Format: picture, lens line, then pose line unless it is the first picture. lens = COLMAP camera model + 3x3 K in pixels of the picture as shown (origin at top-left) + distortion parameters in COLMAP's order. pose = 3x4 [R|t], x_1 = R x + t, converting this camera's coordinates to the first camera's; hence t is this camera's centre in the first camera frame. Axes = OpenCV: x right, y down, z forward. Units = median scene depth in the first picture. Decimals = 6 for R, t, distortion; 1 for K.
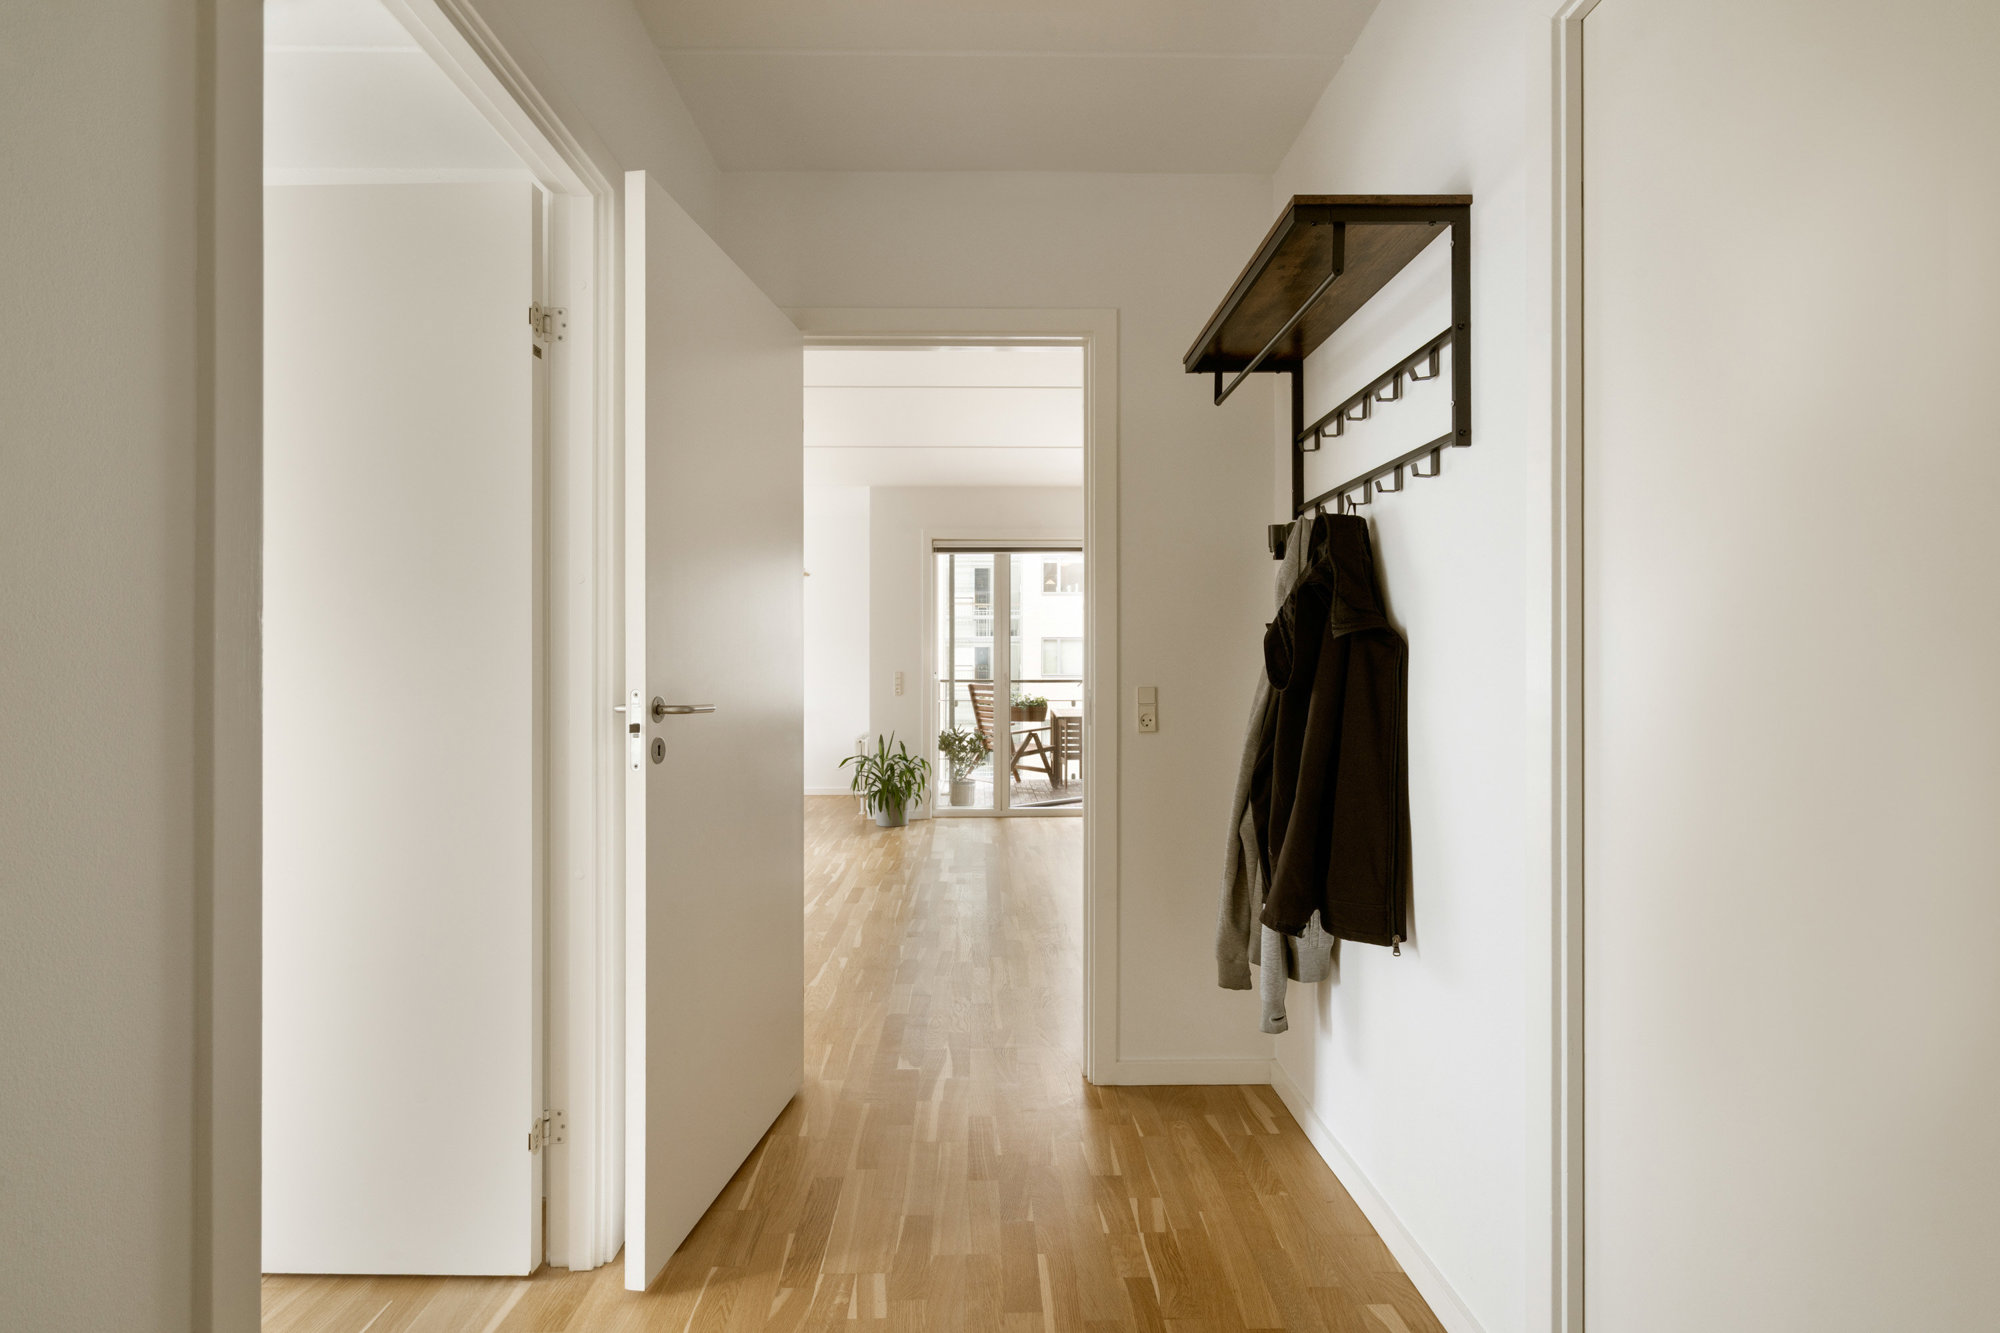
lens RADIAL K [[912.4, 0, 1014.0], [0, 912.4, 661.2], [0, 0, 1]] dist [-0.014948, 0.007035]
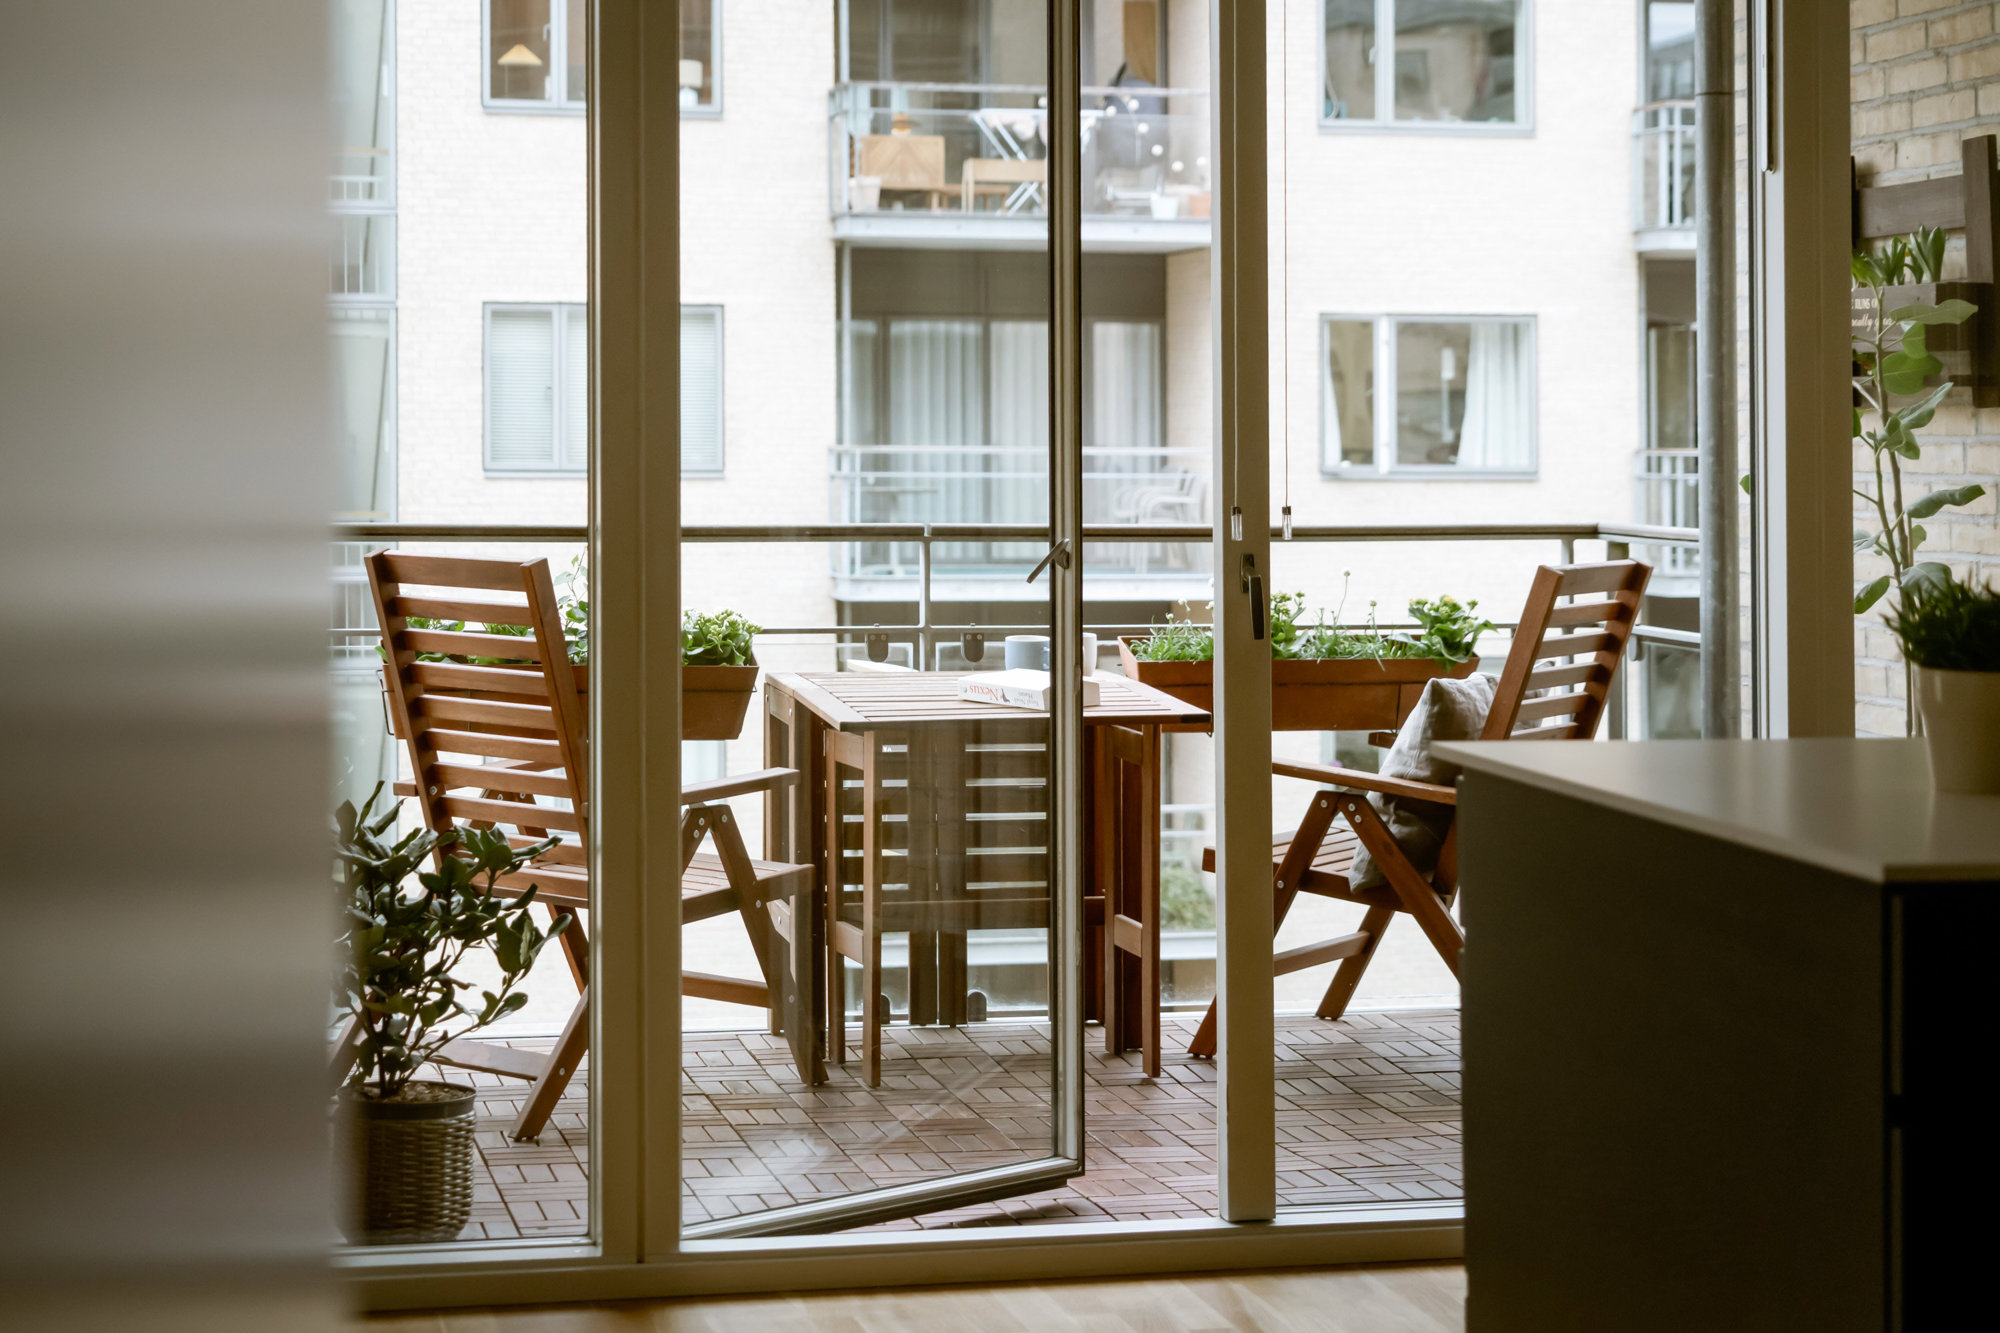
lens RADIAL K [[3751.9, 0, 1005.9], [0, 3751.9, 653.7], [0, 0, 1]] dist [0.070183, 0.000000]
pose [[0.982698, -0.010616, 0.184912, -0.077754], [-0.001864, 0.997738, 0.067191, -0.008378], [-0.185207, -0.066373, 0.980456, 0.251165]]
